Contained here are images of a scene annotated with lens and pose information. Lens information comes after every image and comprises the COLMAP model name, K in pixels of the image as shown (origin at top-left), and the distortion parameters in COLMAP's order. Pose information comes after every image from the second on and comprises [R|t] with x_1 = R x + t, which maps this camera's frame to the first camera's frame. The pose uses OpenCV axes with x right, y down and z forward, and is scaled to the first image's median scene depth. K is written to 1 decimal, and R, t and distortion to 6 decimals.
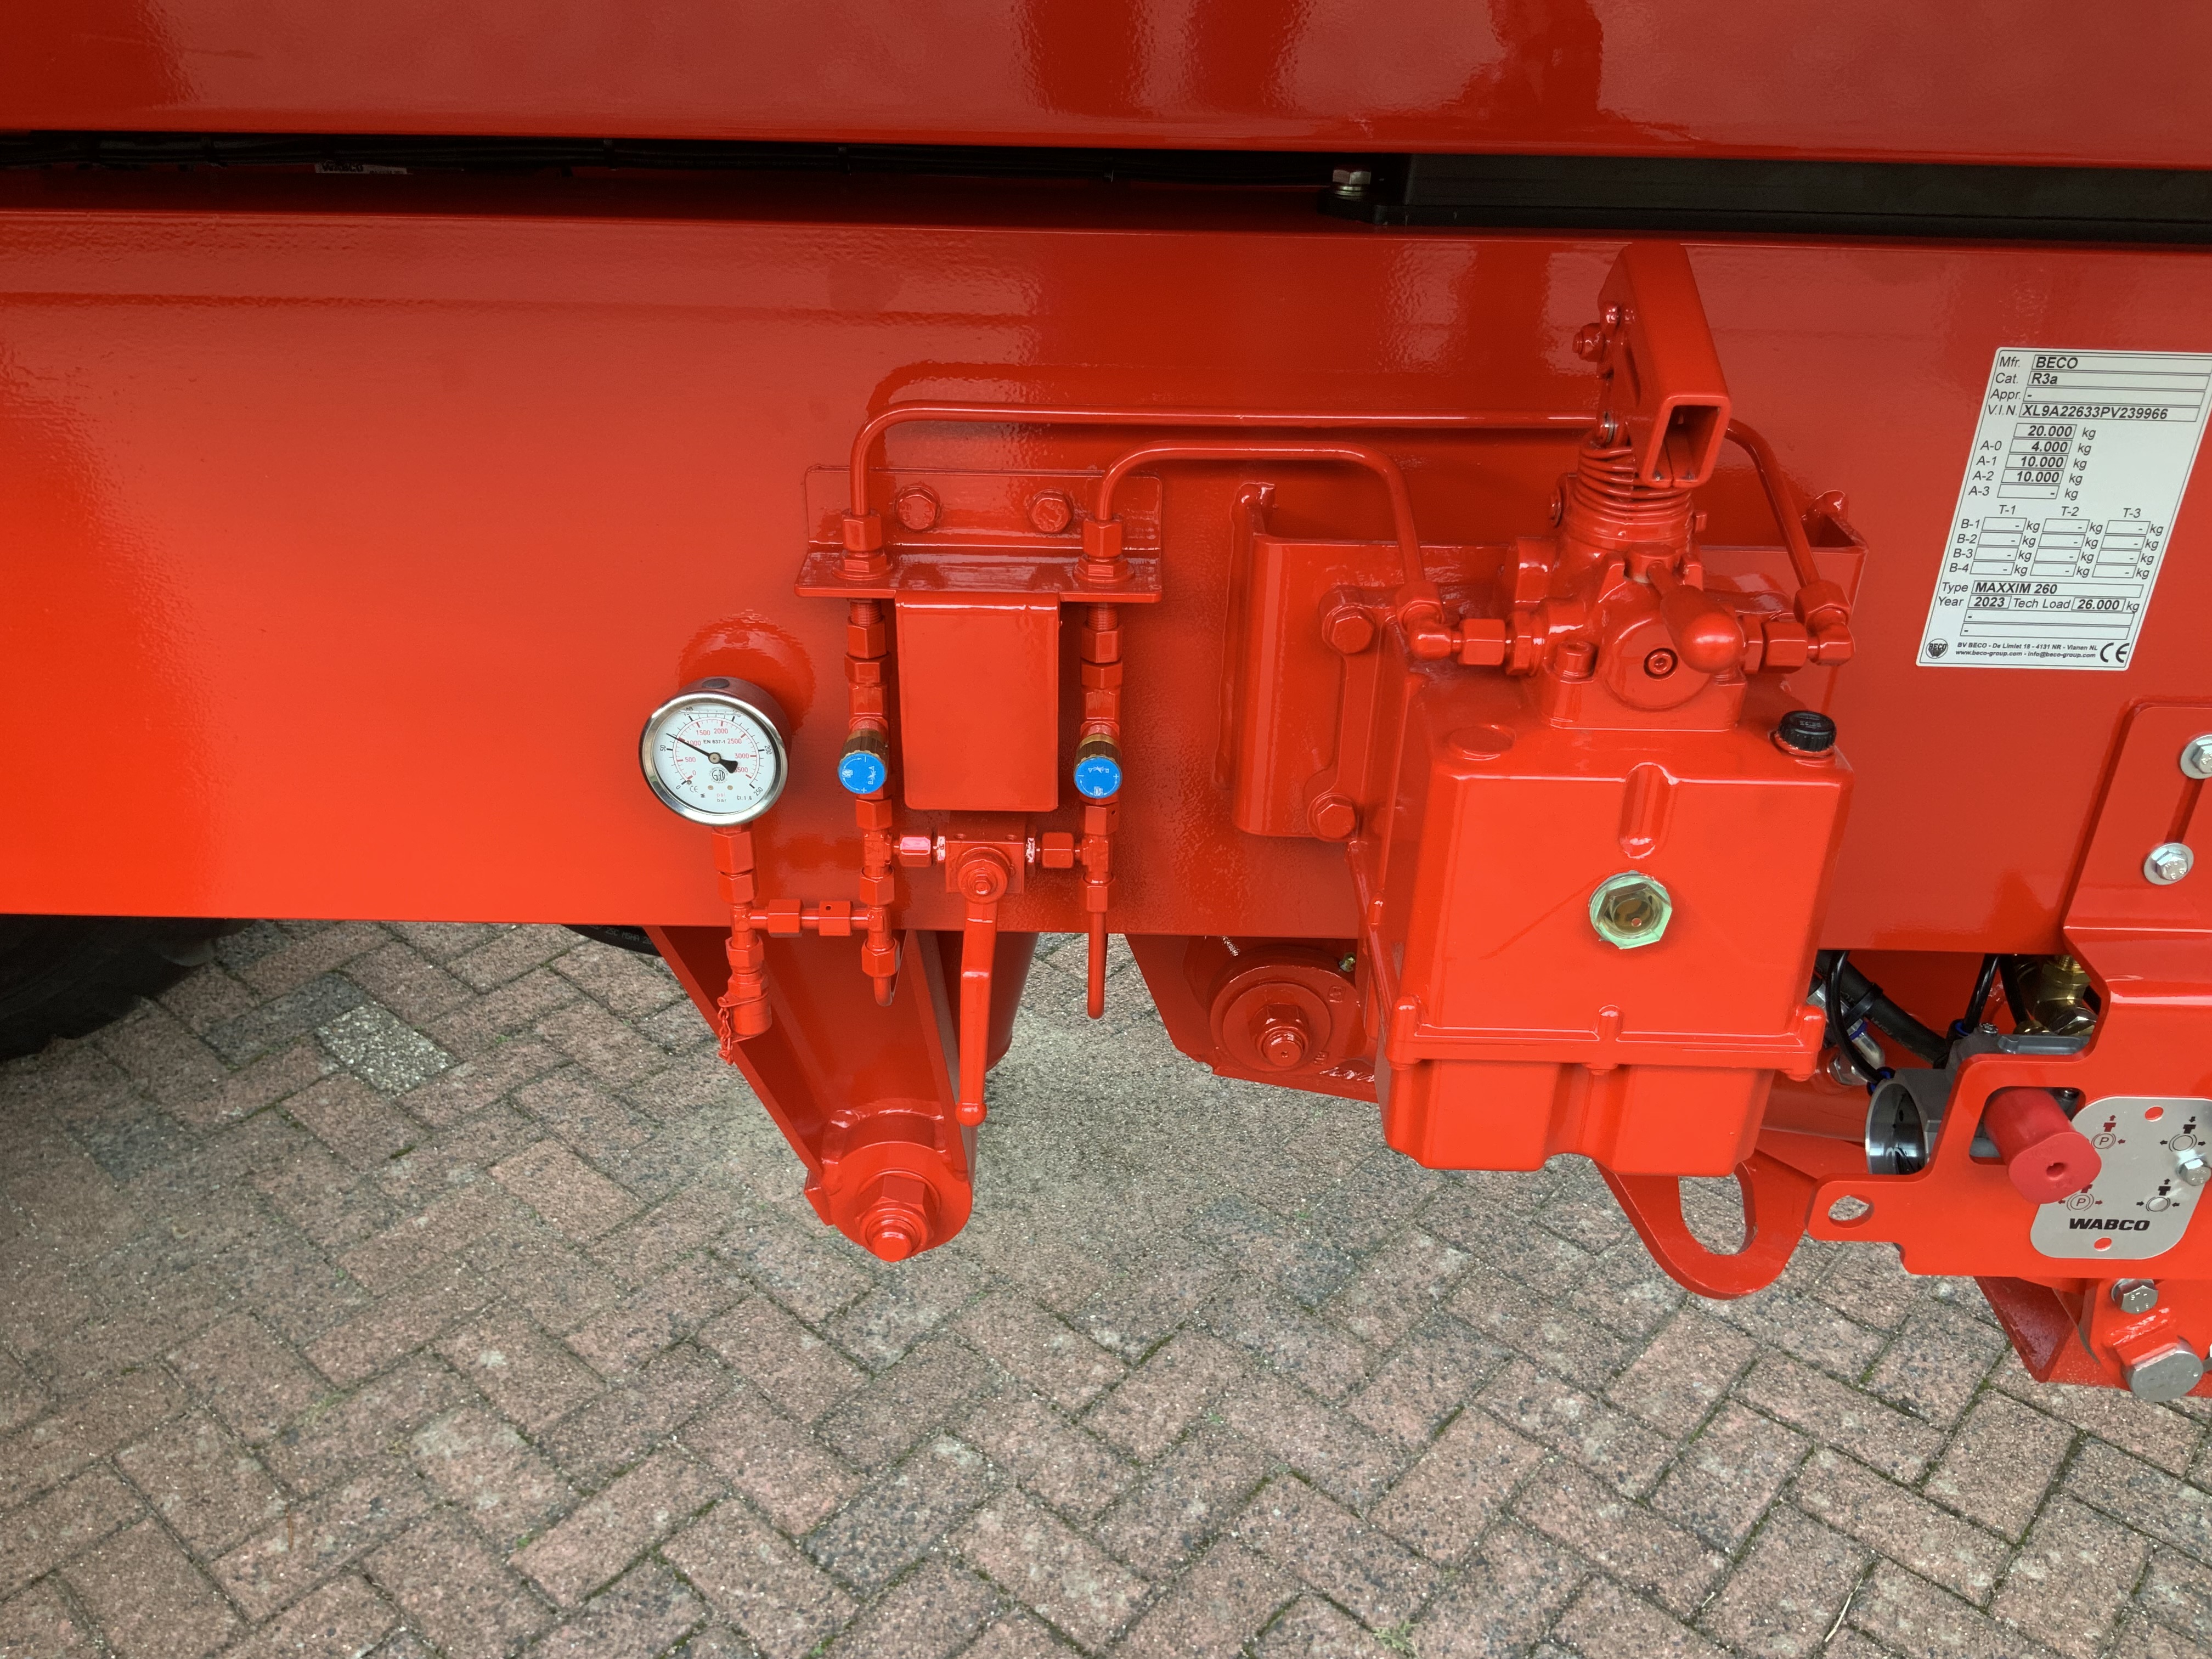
lens RADIAL K [[1838.0, 0, 1120.3], [0, 1838.0, 821.1], [0, 0, 1]] dist [0.009585, -0.063811]
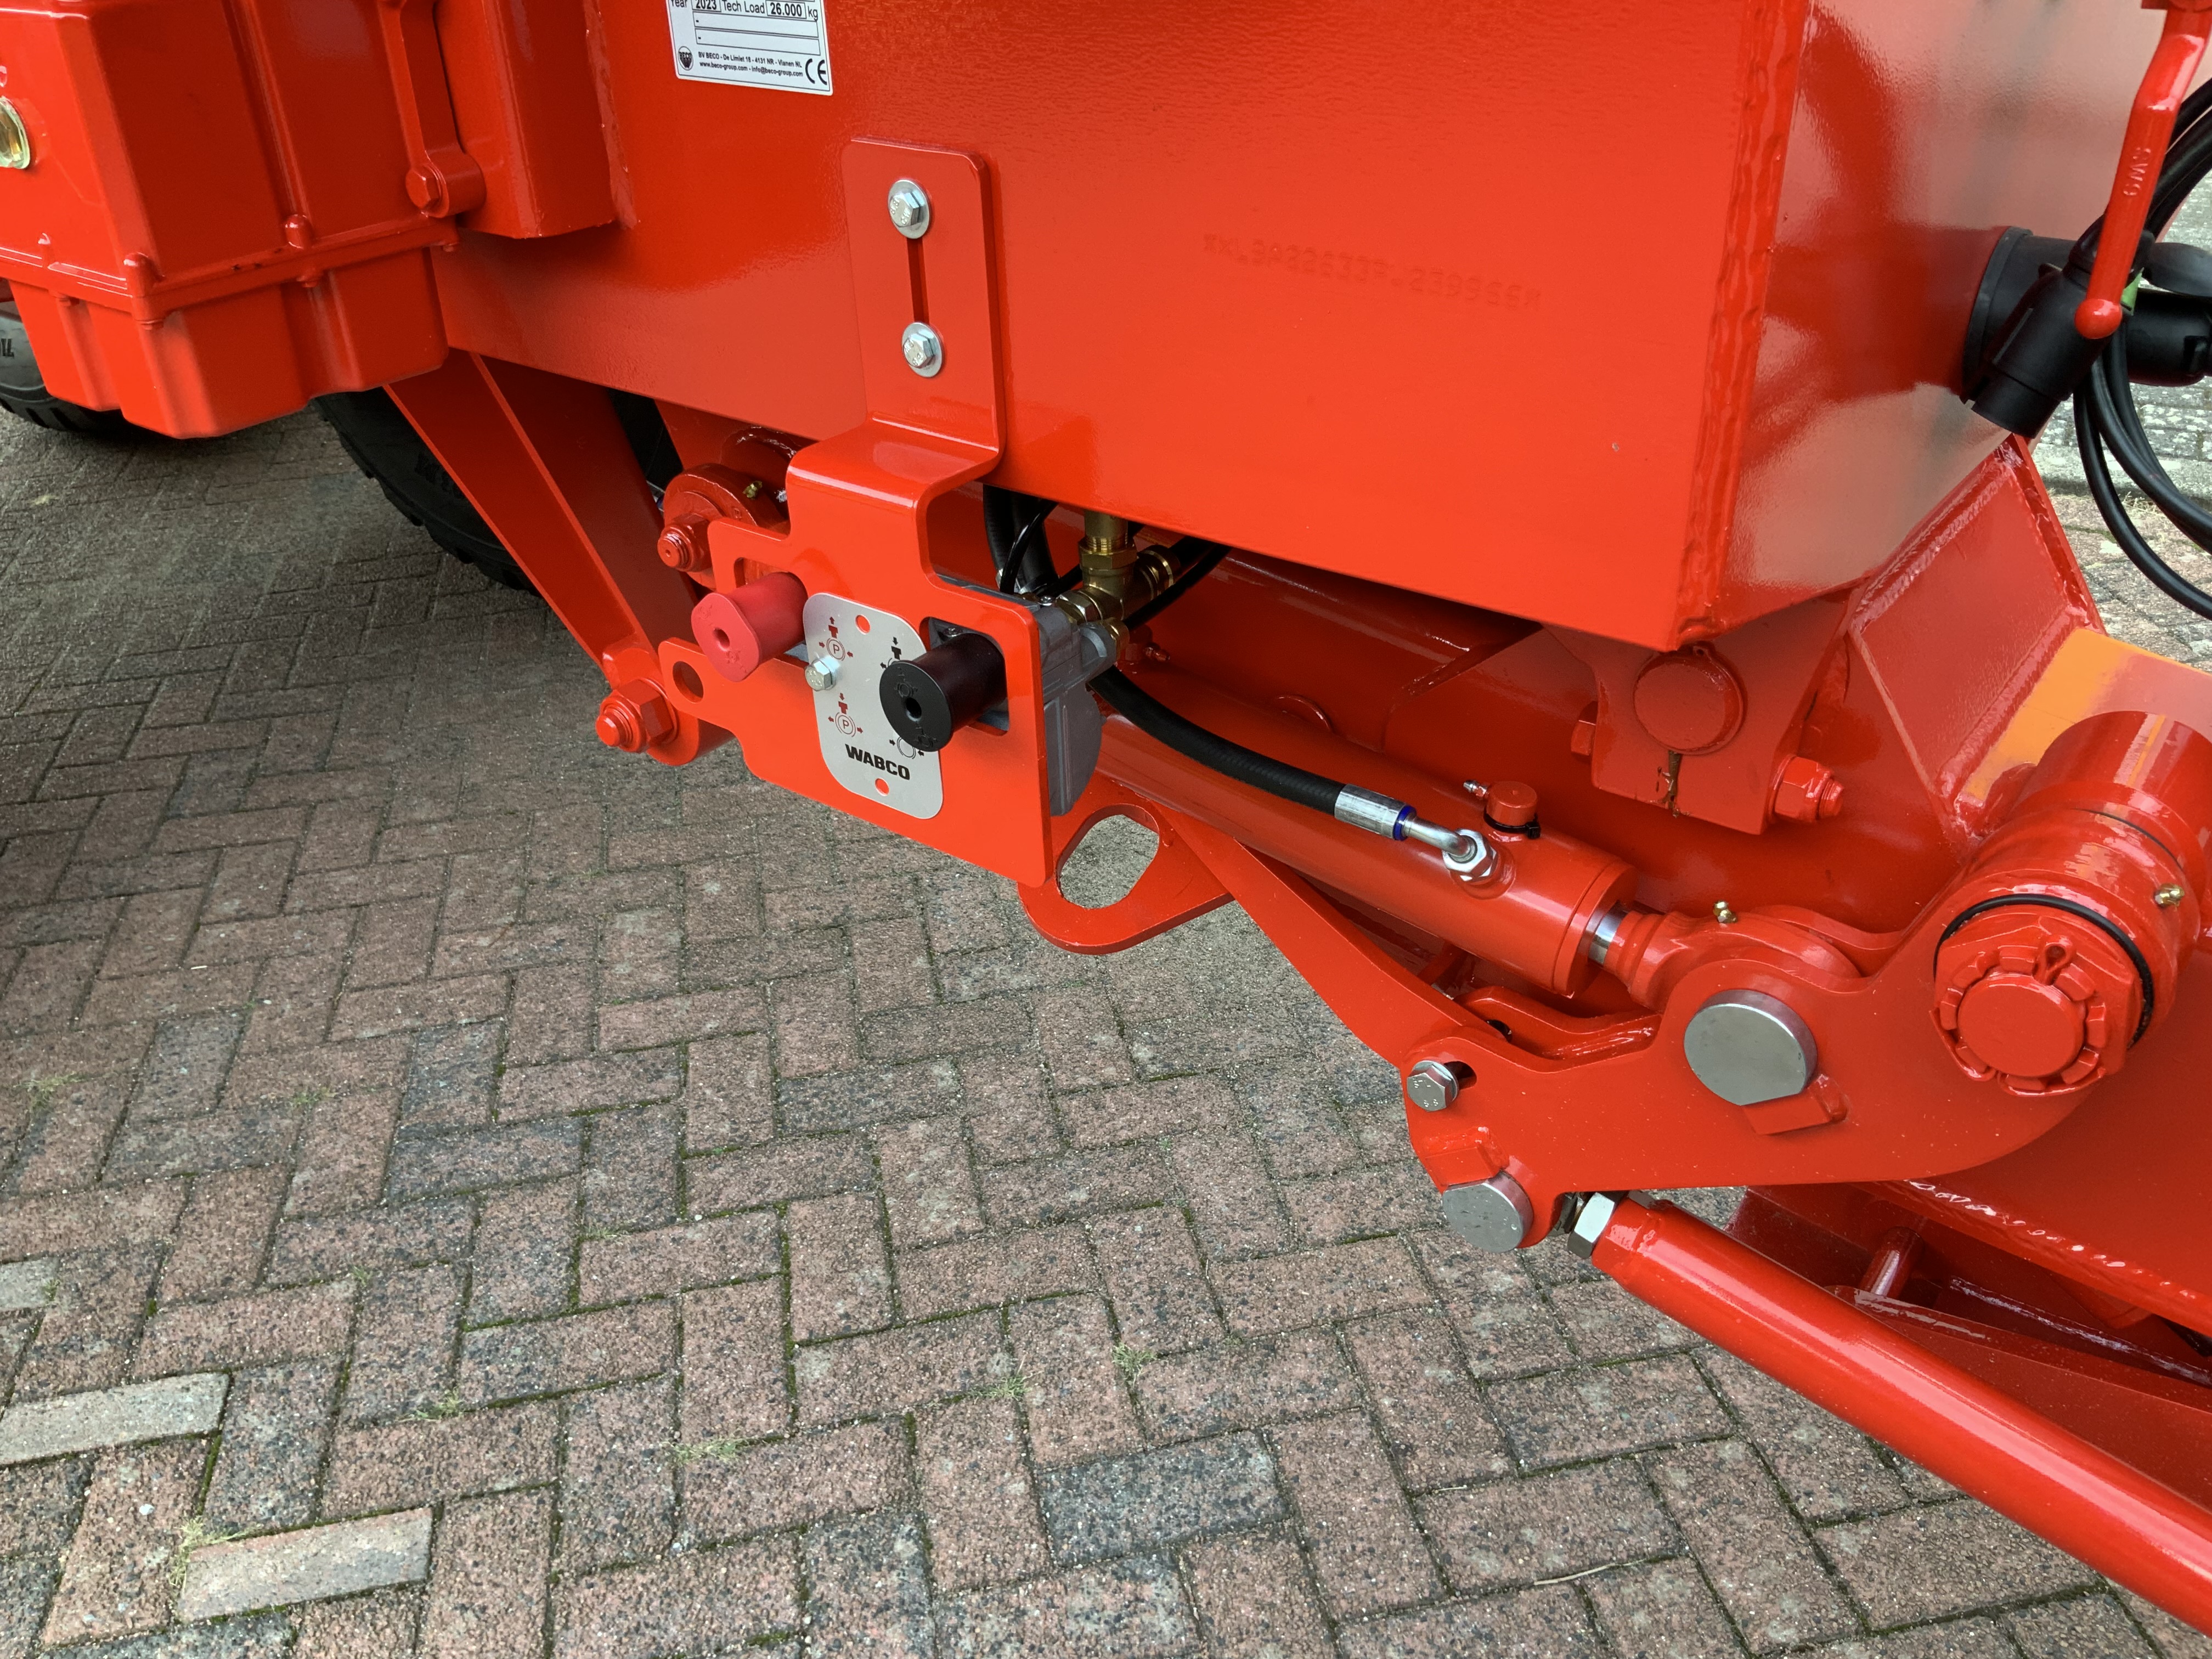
lens RADIAL K [[1838.0, 0, 1106.7], [0, 1838.0, 818.6], [0, 0, 1]] dist [0.009585, -0.063811]
pose [[0.790208, 0.265303, -0.552436, 0.571563], [-0.252554, 0.962309, 0.100887, 0.064081], [0.558380, 0.059798, 0.827428, 0.147193]]
